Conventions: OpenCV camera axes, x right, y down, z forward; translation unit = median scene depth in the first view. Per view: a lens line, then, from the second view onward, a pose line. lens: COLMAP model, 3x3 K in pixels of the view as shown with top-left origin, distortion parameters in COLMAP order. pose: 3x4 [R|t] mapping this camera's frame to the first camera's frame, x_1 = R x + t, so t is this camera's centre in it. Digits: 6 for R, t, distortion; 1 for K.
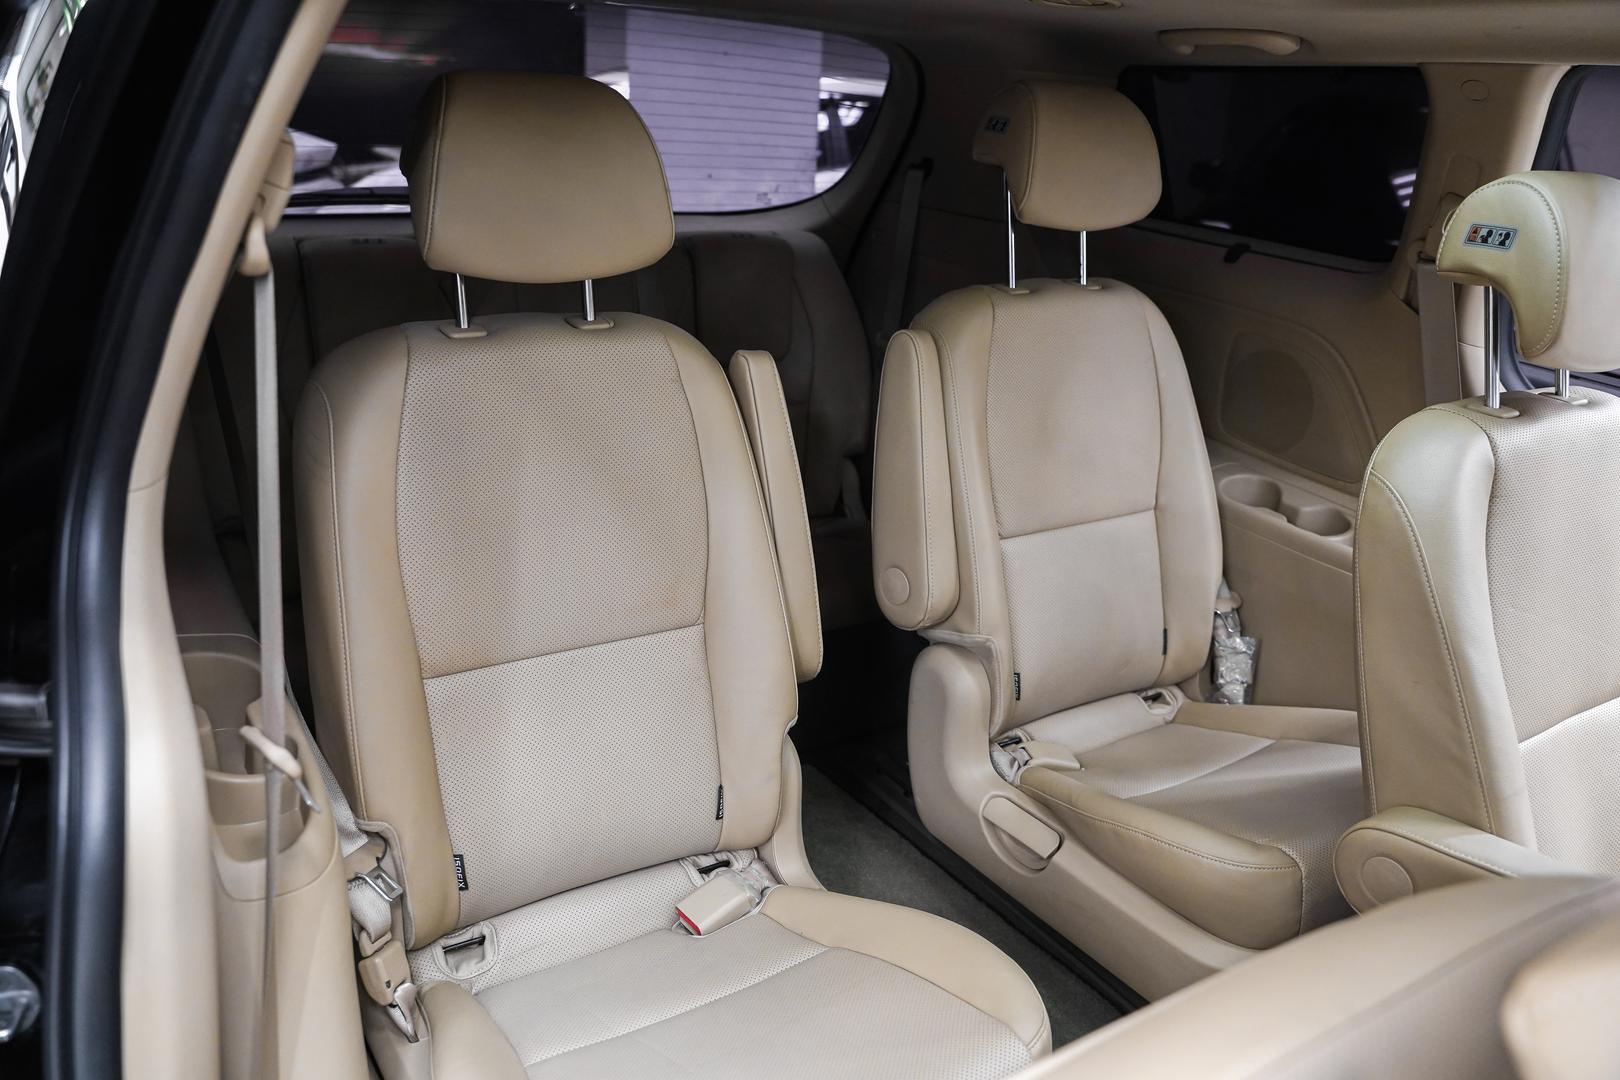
lens RADIAL K [[1281.9, 0, 798.3], [0, 1281.9, 537.8], [0, 0, 1]] dist [-0.014318, 0.010173]
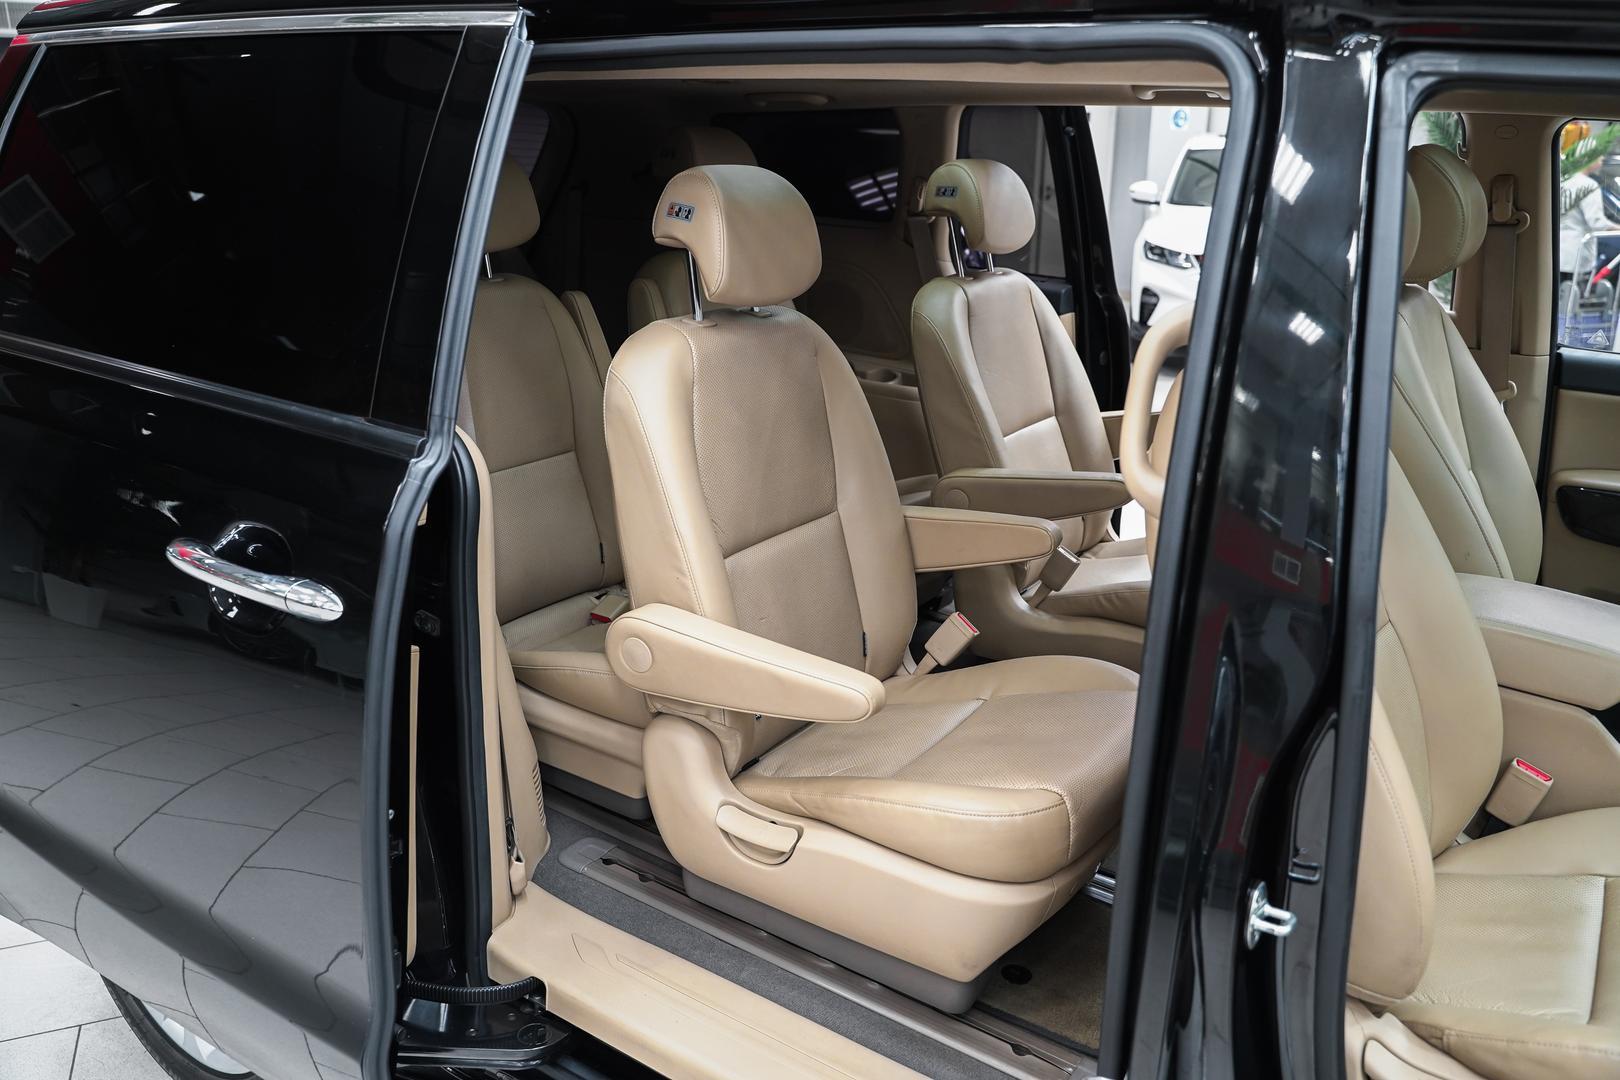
lens RADIAL K [[1281.9, 0, 798.3], [0, 1281.9, 537.8], [0, 0, 1]] dist [-0.014318, 0.010173]
pose [[0.919957, -0.162651, 0.356684, -0.482667], [0.172290, 0.985034, 0.004813, 0.252275], [-0.352129, 0.057026, 0.934213, -0.777073]]
